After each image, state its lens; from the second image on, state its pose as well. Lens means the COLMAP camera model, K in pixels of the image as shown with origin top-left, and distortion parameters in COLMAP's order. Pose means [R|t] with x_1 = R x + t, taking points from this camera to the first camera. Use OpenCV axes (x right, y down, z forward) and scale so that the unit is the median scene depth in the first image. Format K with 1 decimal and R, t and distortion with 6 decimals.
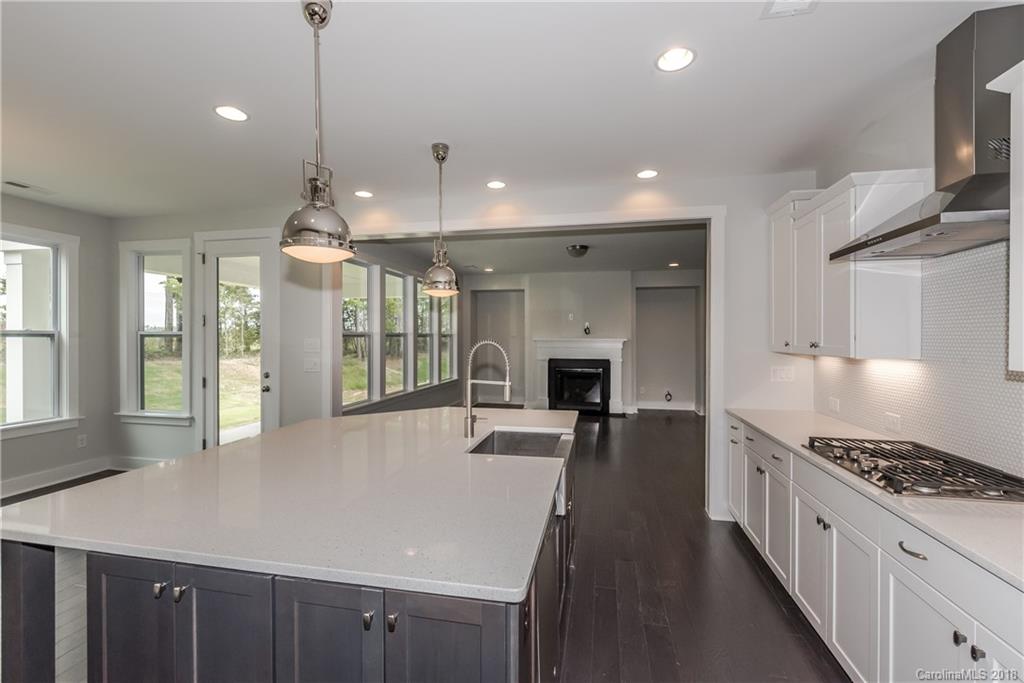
lens RADIAL K [[439.3, 0, 513.0], [0, 439.3, 338.5], [0, 0, 1]] dist [-0.002261, -0.000641]
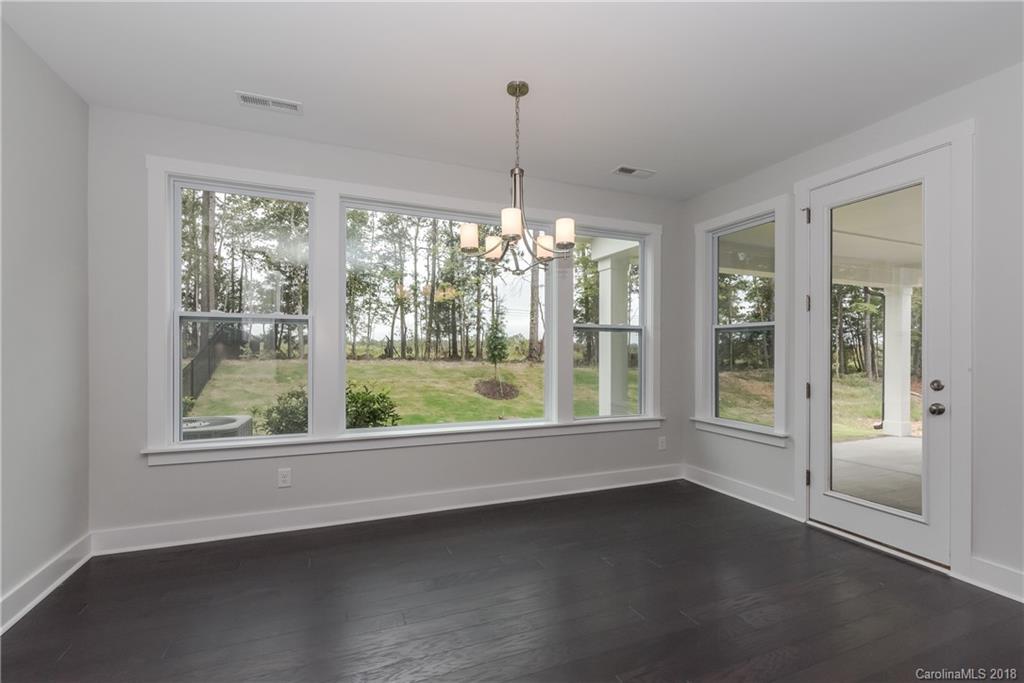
lens RADIAL K [[443.3, 0, 508.9], [0, 443.3, 344.1], [0, 0, 1]] dist [0.000232, -0.000117]
pose [[0.555865, -0.011445, -0.831194, -0.362765], [-0.009022, 0.999763, -0.019800, 0.042689], [0.831224, 0.018505, 0.555630, 0.191096]]
